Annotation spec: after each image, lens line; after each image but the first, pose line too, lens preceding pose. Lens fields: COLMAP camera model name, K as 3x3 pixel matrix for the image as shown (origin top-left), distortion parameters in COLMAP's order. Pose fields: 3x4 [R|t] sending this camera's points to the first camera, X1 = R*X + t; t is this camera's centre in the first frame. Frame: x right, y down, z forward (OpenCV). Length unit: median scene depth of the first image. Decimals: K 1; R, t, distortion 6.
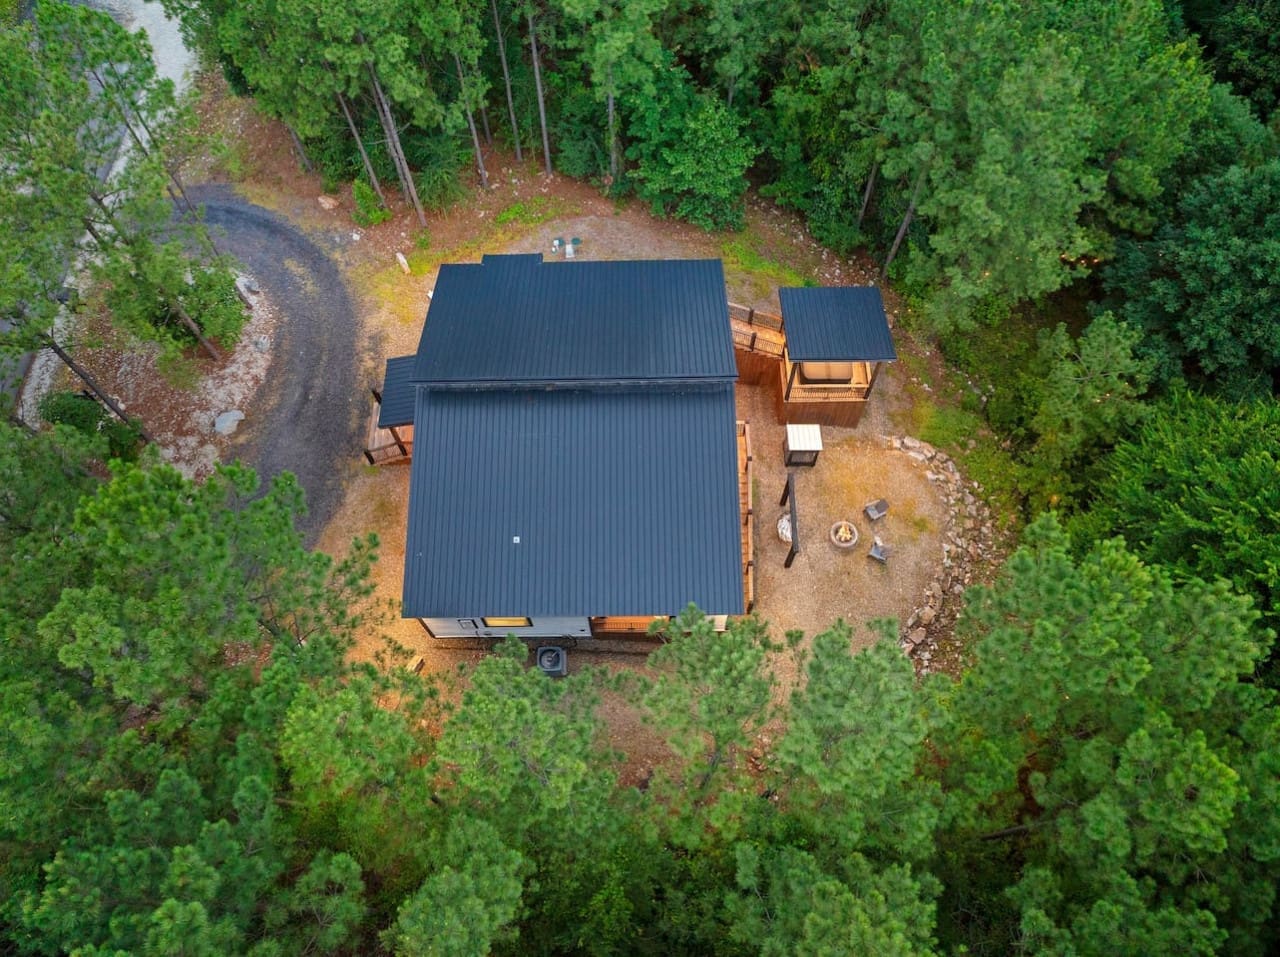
lens RADIAL K [[910.1, 0, 628.2], [0, 910.1, 481.1], [0, 0, 1]] dist [-0.037405, -0.000858]
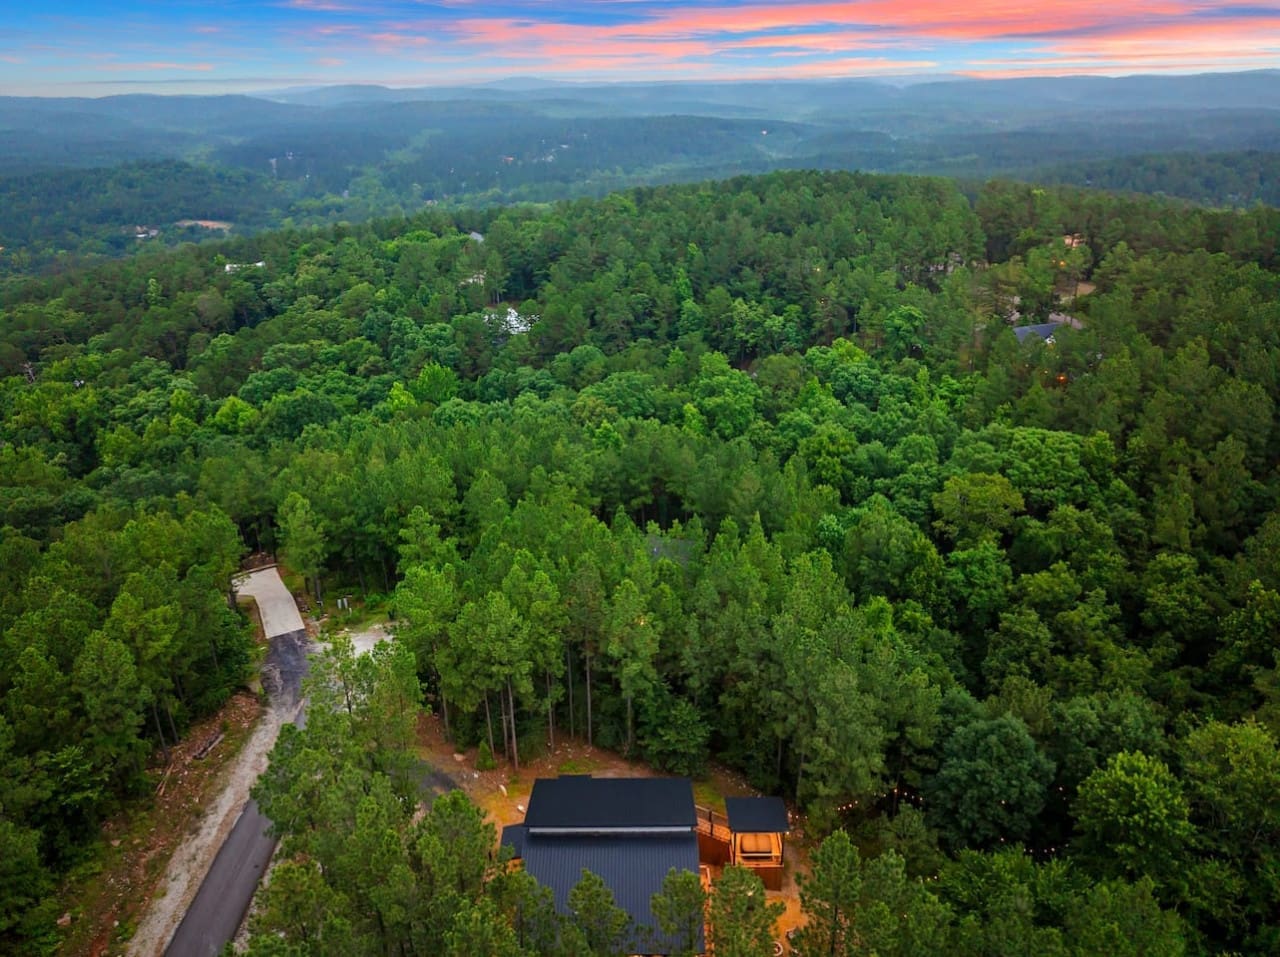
lens RADIAL K [[910.1, 0, 633.5], [0, 910.1, 472.2], [0, 0, 1]] dist [-0.037405, -0.000858]
pose [[0.999926, 0.011626, 0.003443, -0.023095], [-0.006516, 0.754710, -0.656027, 0.452671], [-0.010225, 0.655956, 0.754730, -0.716059]]
